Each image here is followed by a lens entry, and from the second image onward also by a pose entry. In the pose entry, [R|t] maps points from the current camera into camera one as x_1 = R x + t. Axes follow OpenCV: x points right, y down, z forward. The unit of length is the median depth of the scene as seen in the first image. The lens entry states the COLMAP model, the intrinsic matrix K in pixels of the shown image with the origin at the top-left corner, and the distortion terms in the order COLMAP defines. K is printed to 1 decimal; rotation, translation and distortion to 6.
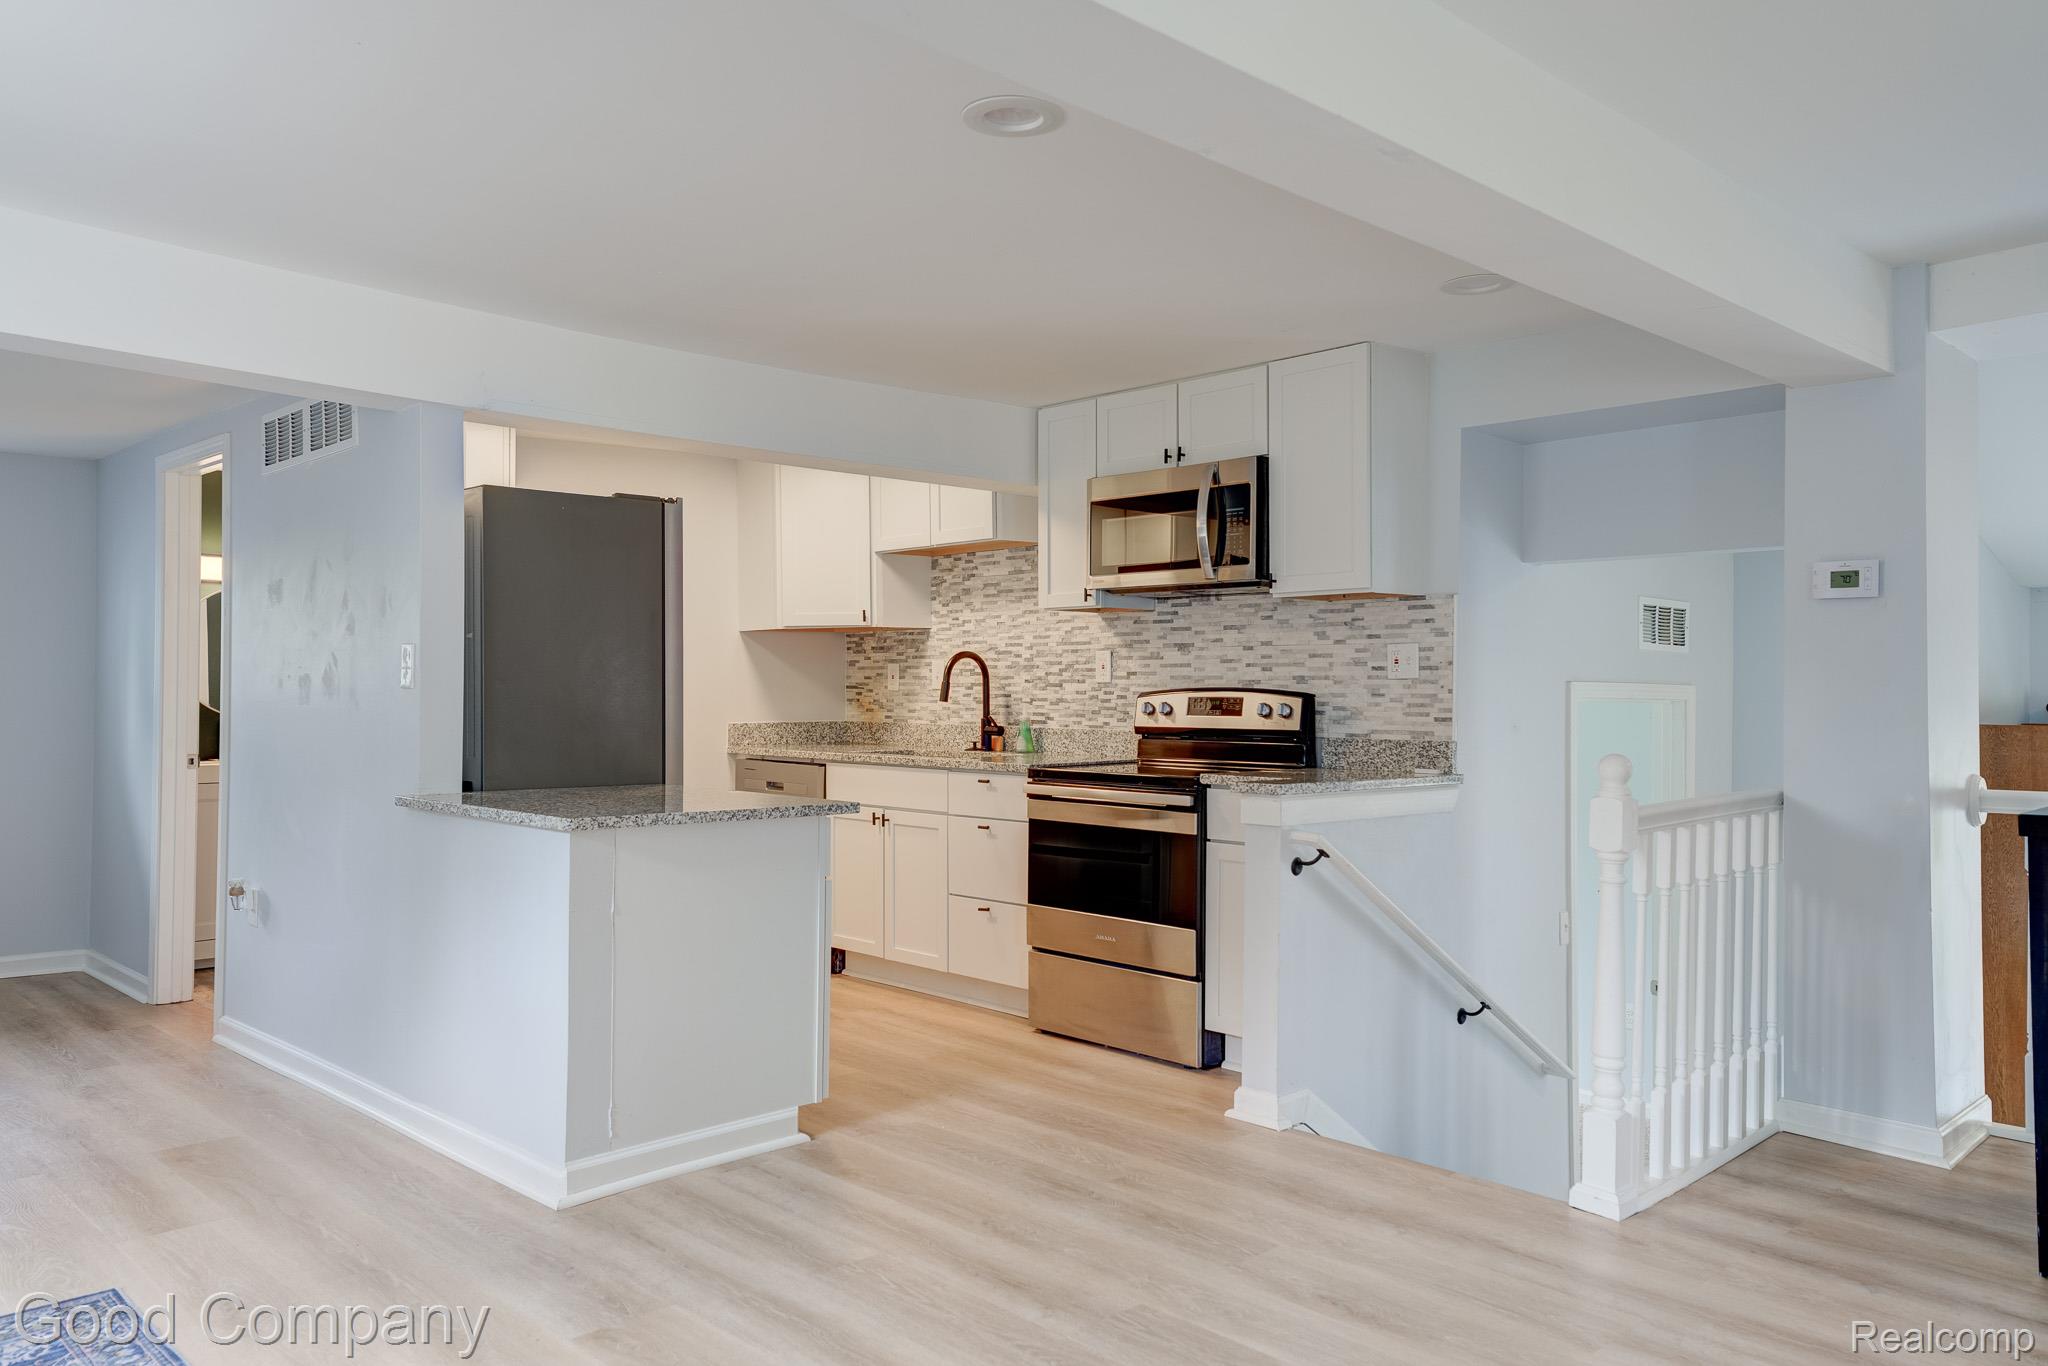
lens RADIAL K [[1485.4, 0, 1020.7], [0, 1485.4, 681.3], [0, 0, 1]] dist [0.040895, -0.000616]
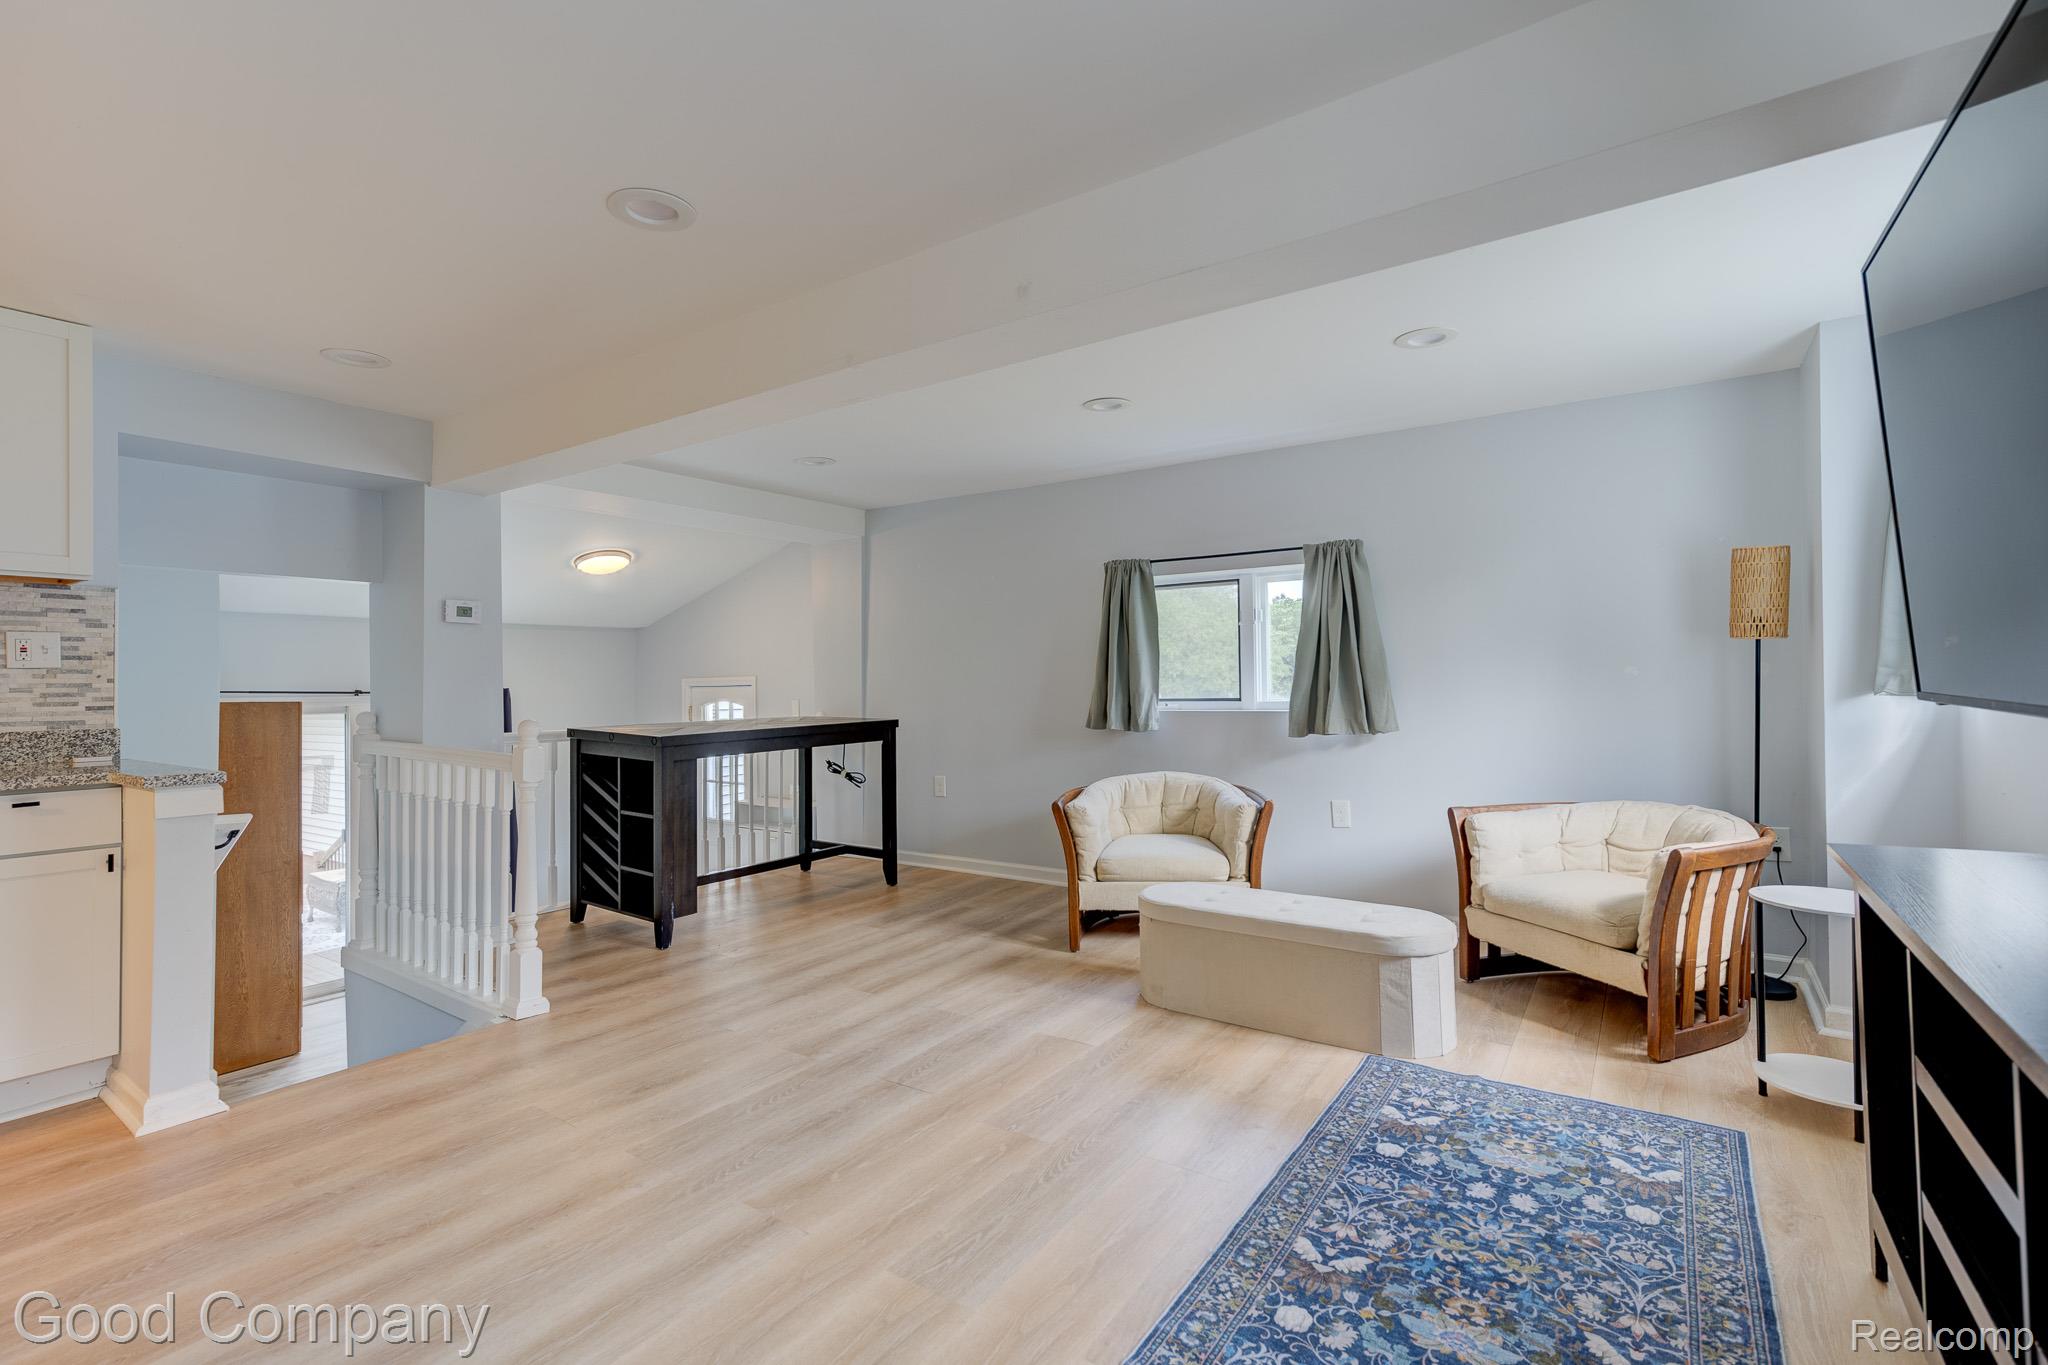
lens RADIAL K [[937.9, 0, 1016.6], [0, 937.9, 675.8], [0, 0, 1]] dist [-0.011329, 0.008170]
pose [[-0.203781, 0.002791, 0.979013, -0.420220], [-0.003391, 0.999988, -0.003556, 0.002957], [-0.979011, -0.004044, -0.203769, 0.447334]]
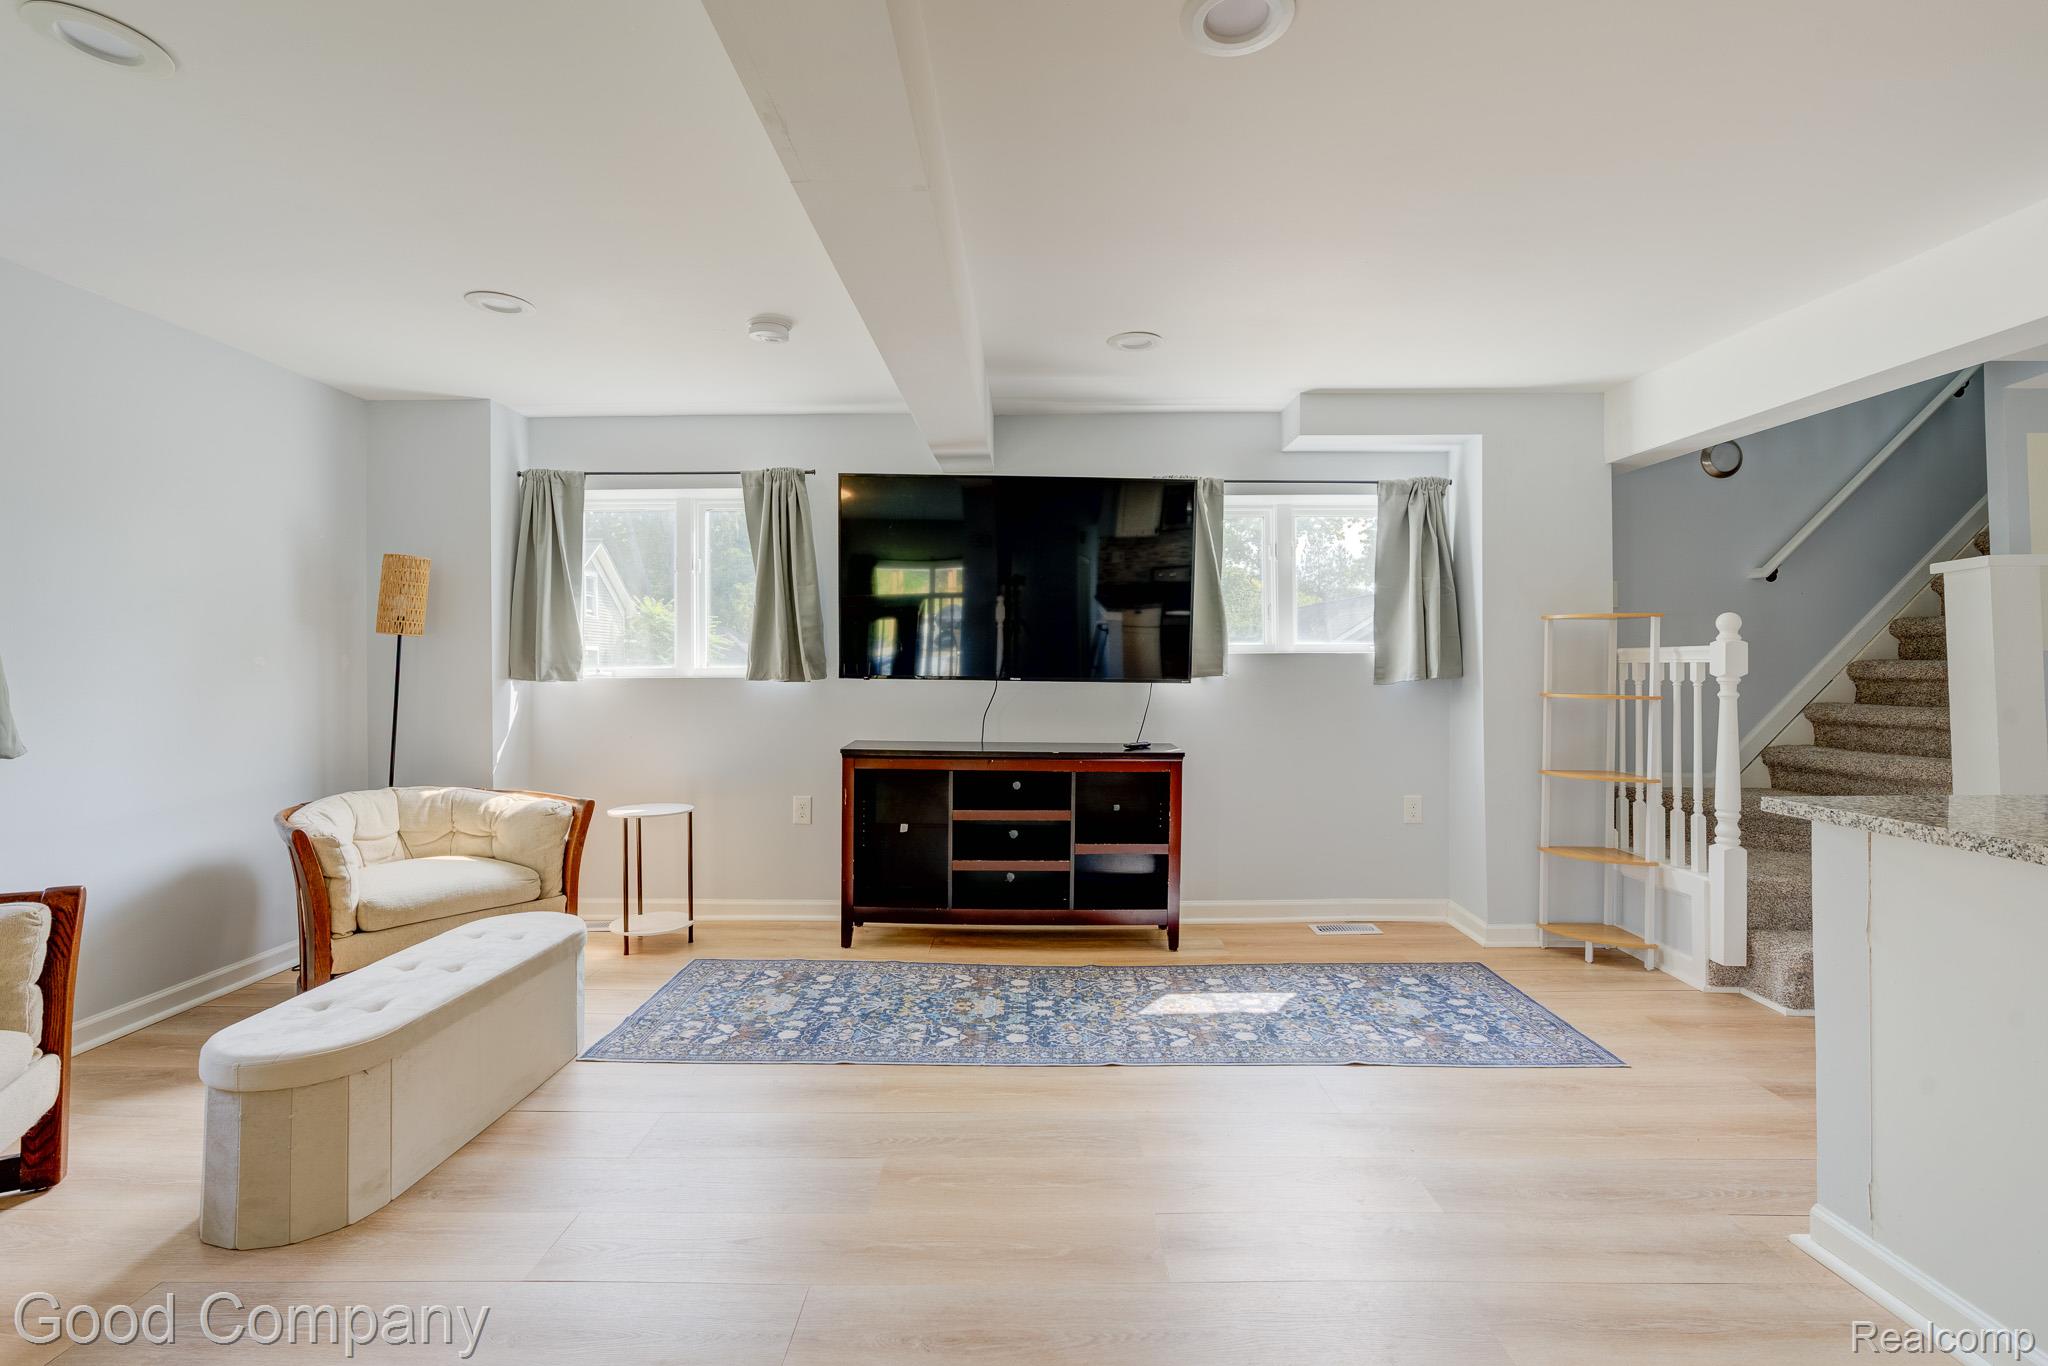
lens RADIAL K [[937.9, 0, 1024.8], [0, 937.9, 667.9], [0, 0, 1]] dist [-0.011329, 0.008170]
pose [[-0.685635, -0.006794, -0.727914, 0.259811], [0.005882, 0.999872, -0.014872, 0.012120], [0.727922, -0.014479, -0.685507, 0.667488]]
